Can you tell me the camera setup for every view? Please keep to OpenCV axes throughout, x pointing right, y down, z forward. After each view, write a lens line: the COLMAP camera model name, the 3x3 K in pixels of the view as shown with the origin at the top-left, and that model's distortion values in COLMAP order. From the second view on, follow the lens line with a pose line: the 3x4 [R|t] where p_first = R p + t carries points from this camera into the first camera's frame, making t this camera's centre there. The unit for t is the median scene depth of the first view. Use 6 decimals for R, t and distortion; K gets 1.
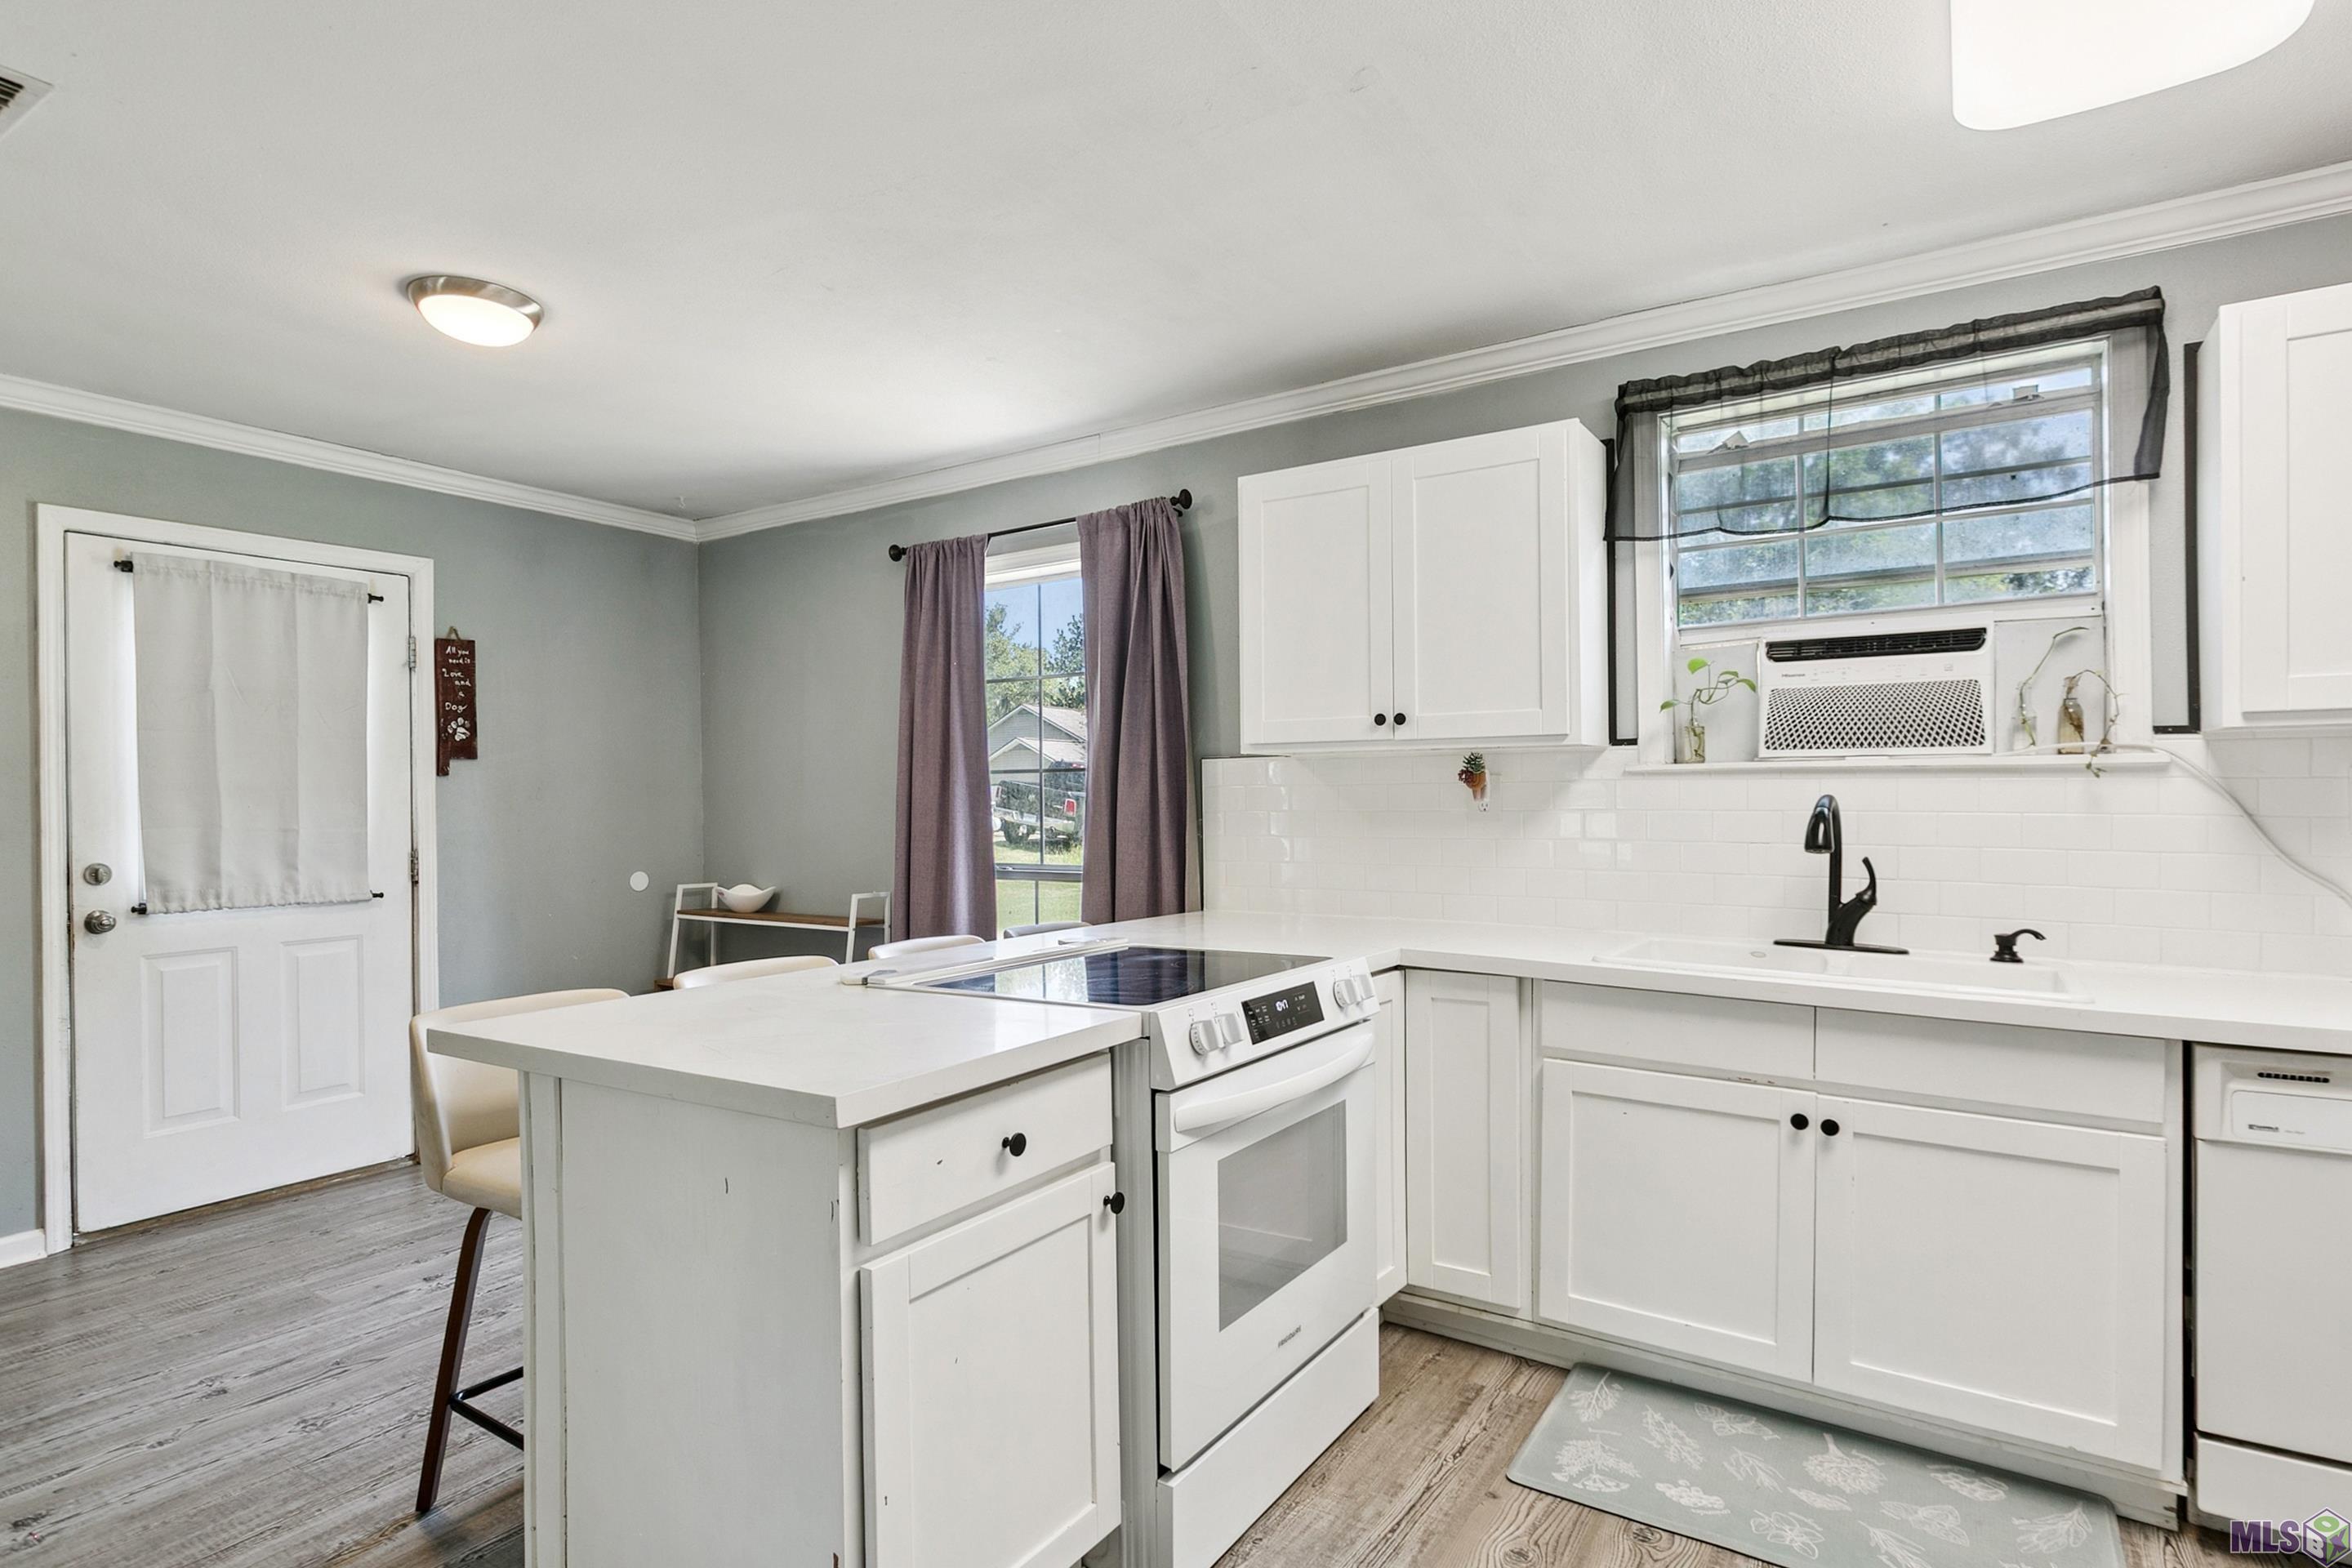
lens RADIAL K [[1194.0, 0, 1176.0], [0, 1194.0, 784.0], [0, 0, 1]] dist [0.002166, 0.000419]
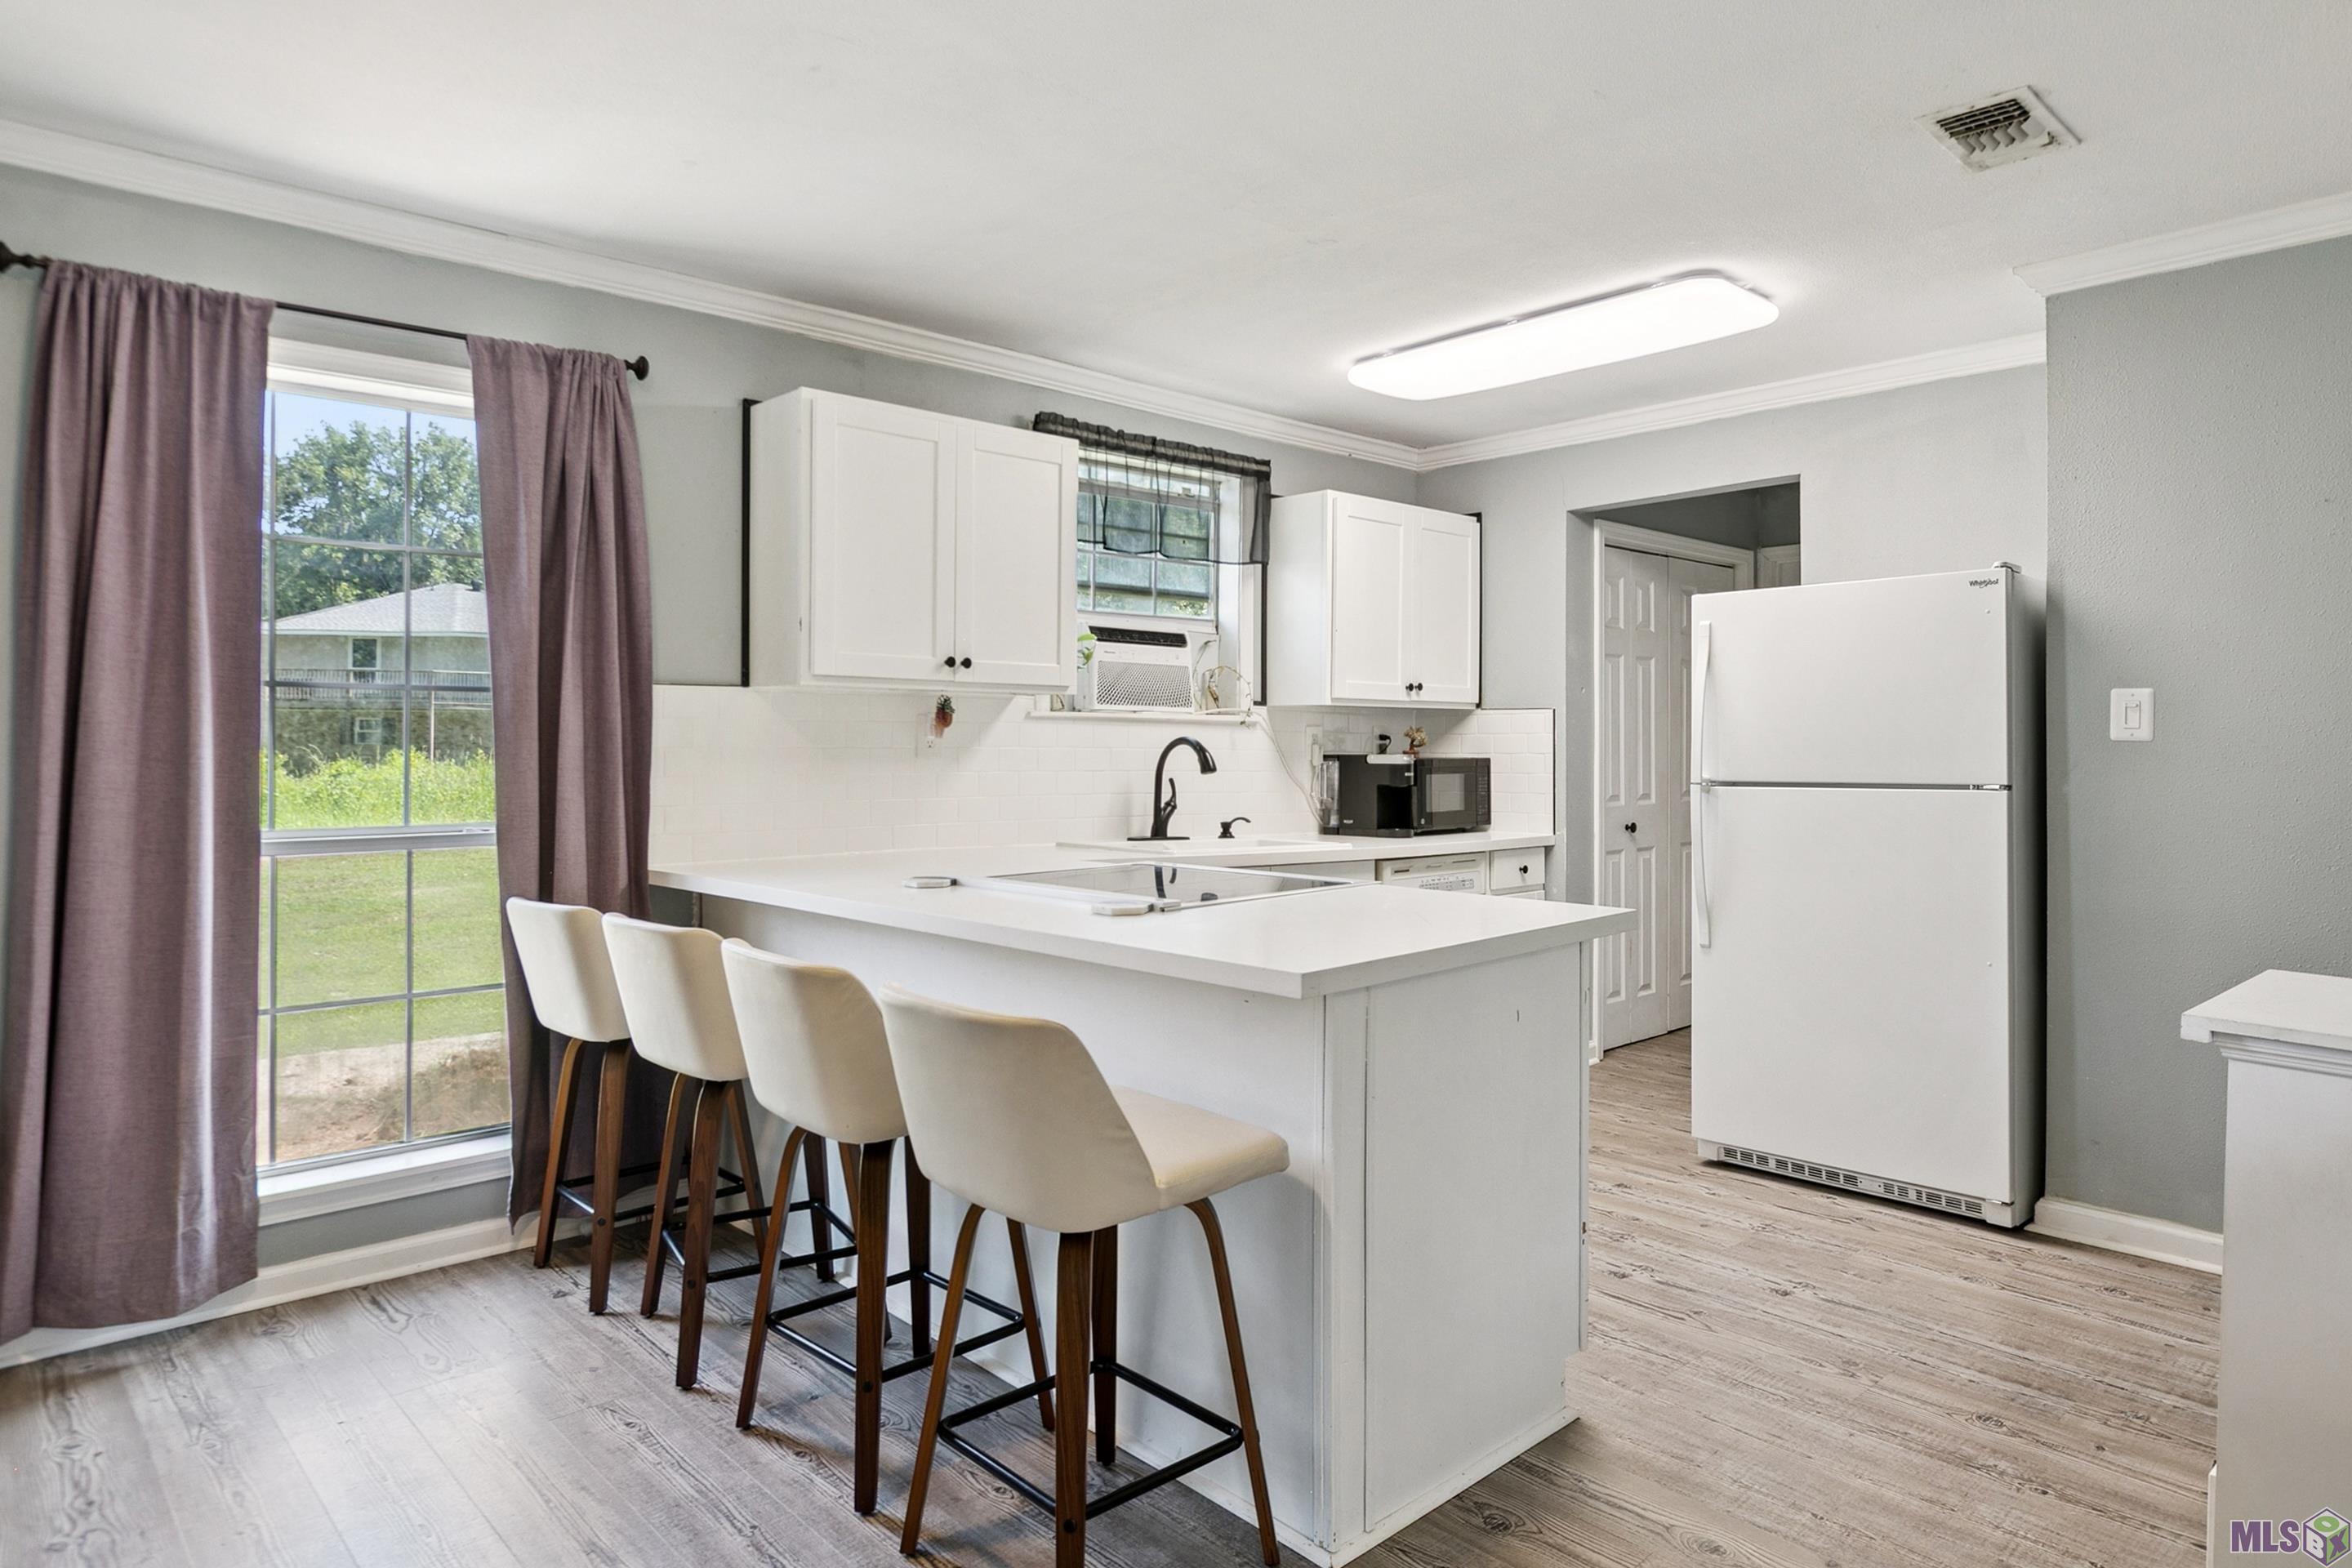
lens RADIAL K [[1393.2, 0, 1178.0], [0, 1393.2, 726.3], [0, 0, 1]] dist [-0.002759, -0.000418]
pose [[0.238357, 0.020484, 0.970961, -1.123259], [-0.018046, 0.999698, -0.016660, 0.024125], [-0.971010, -0.013551, 0.238655, 0.554008]]
